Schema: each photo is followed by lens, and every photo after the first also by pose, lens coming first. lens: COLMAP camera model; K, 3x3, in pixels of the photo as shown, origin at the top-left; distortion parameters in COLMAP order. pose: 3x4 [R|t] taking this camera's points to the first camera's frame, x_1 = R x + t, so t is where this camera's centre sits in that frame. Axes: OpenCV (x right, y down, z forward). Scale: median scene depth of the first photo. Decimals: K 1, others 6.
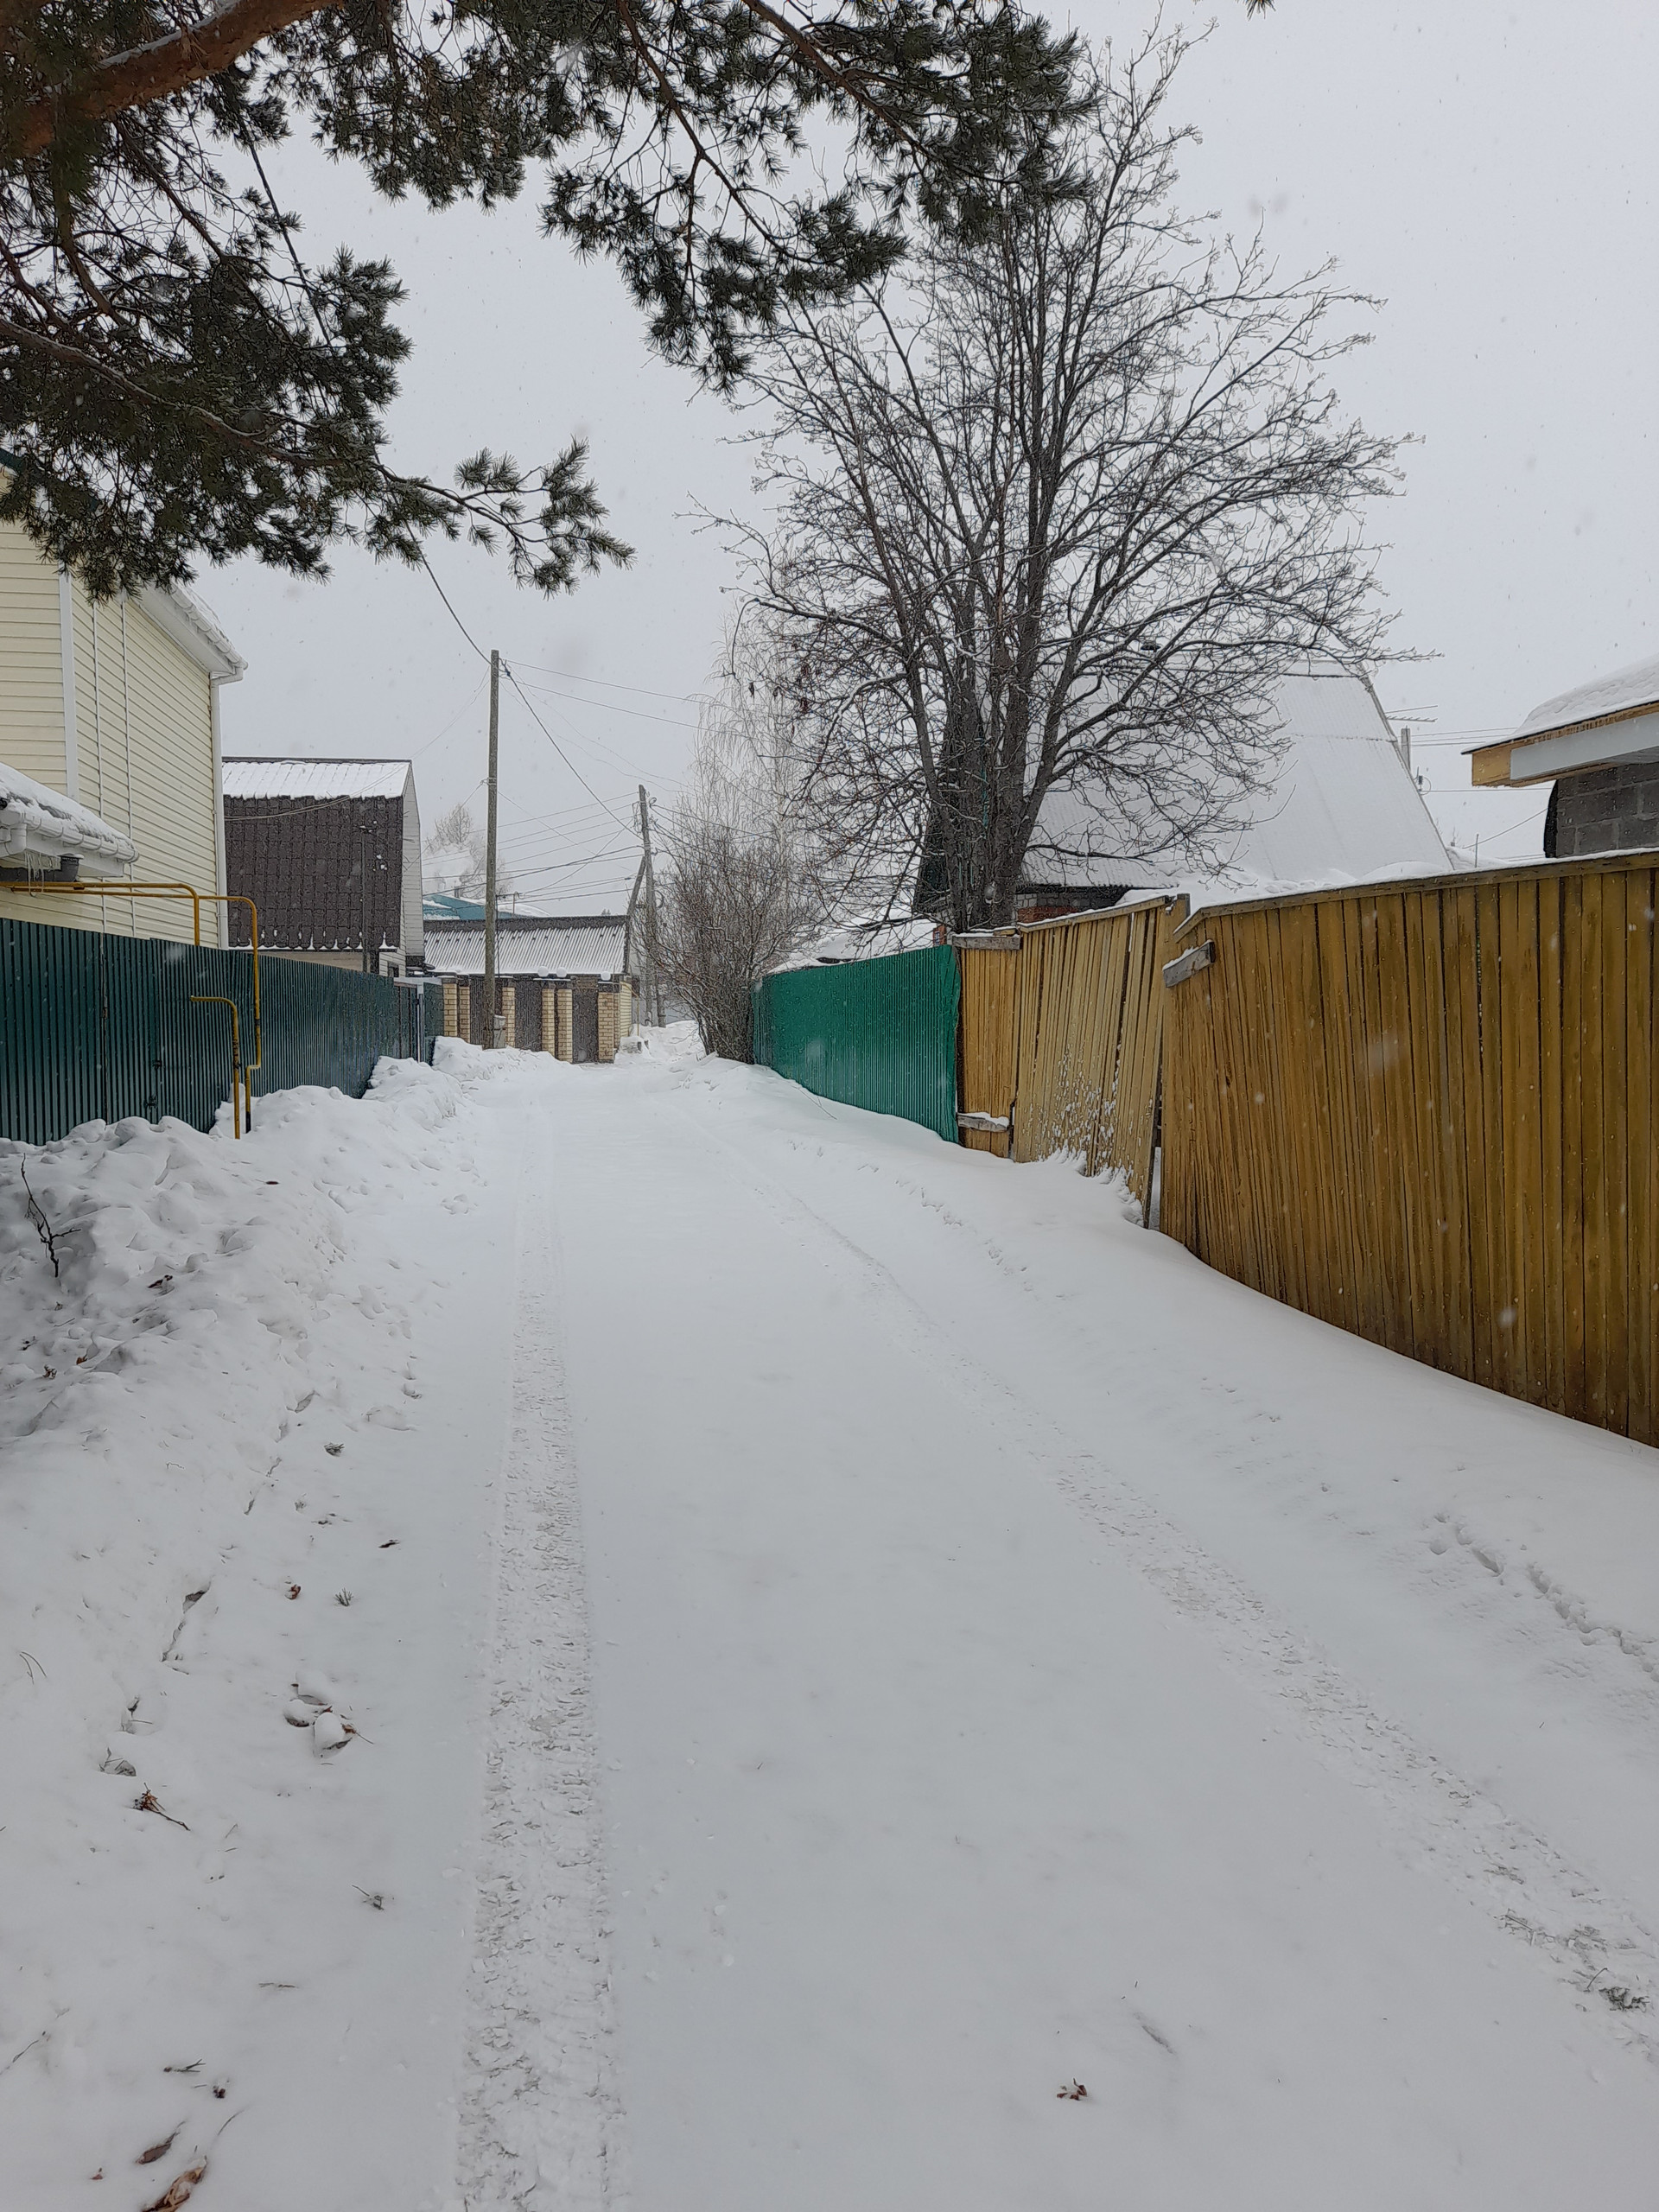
lens RADIAL K [[1617.2, 0, 829.0], [0, 1617.2, 1104.6], [0, 0, 1]] dist [0.032154, -0.014910]
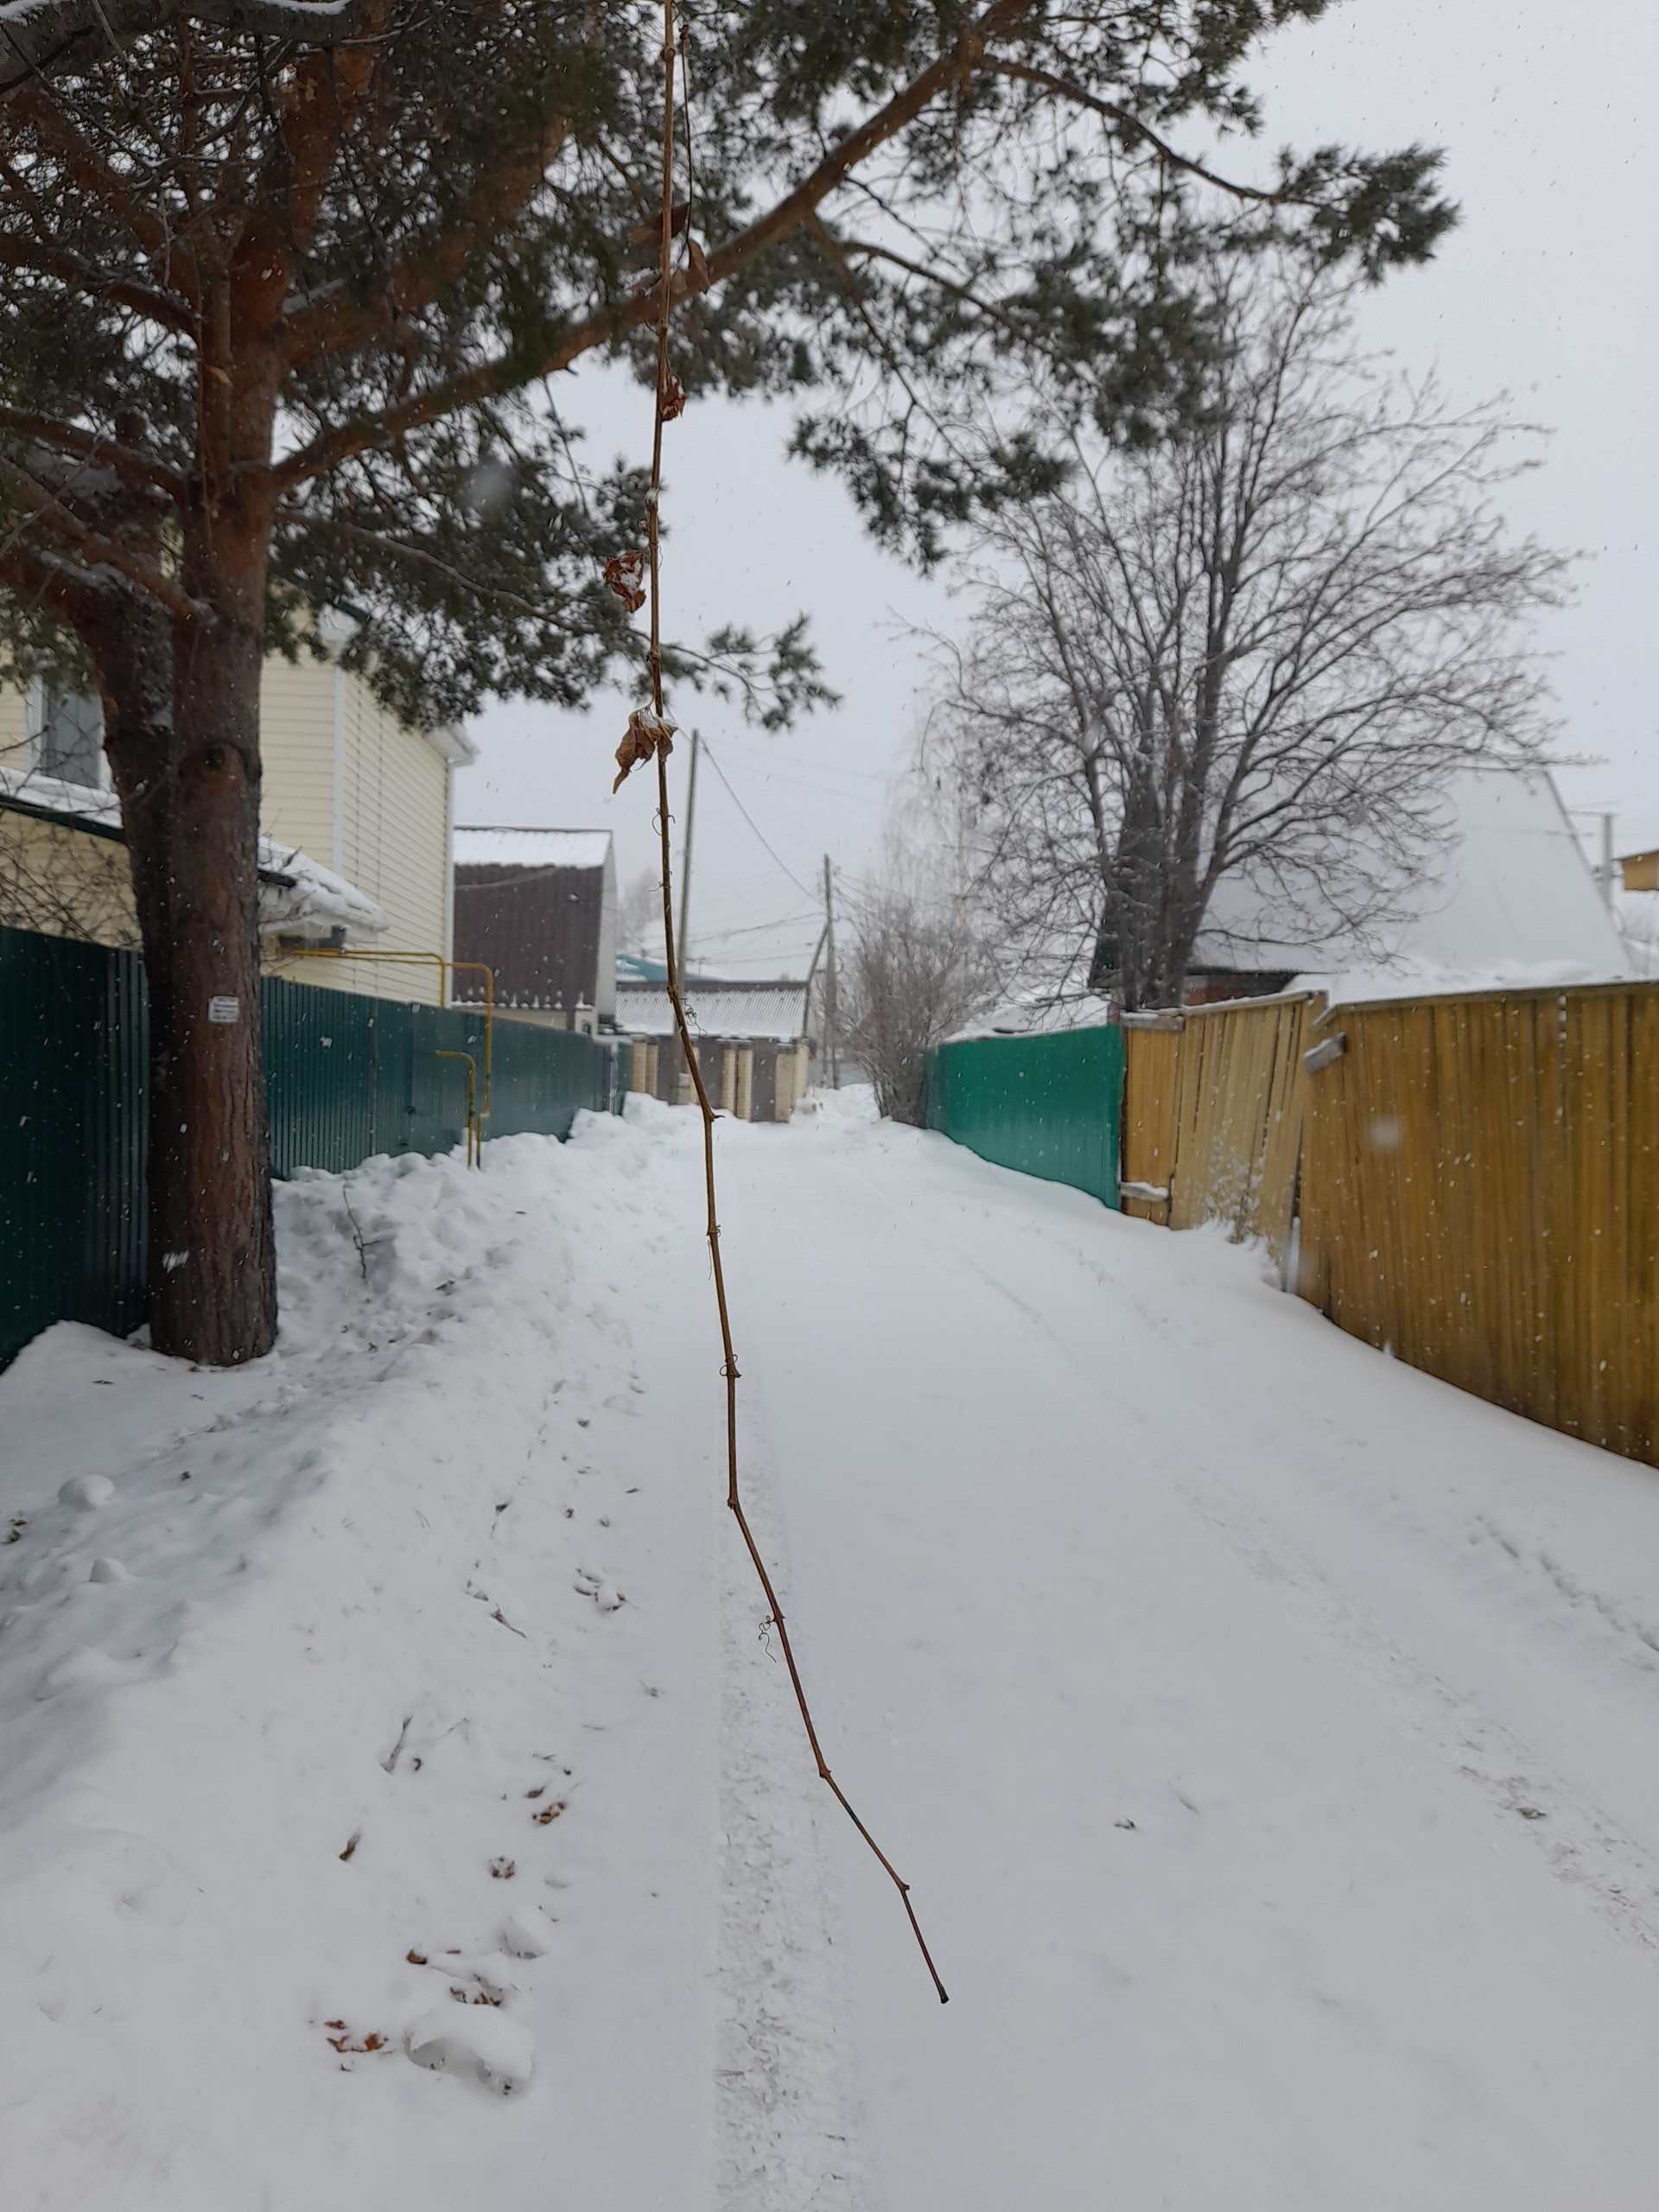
lens RADIAL K [[1617.2, 0, 775.0], [0, 1617.2, 1075.1], [0, 0, 1]] dist [0.032154, -0.014910]
pose [[0.989564, 0.032614, -0.140357, 0.004996], [-0.040708, 0.997646, -0.055190, 0.004700], [0.138227, 0.060328, 0.988562, -0.143084]]
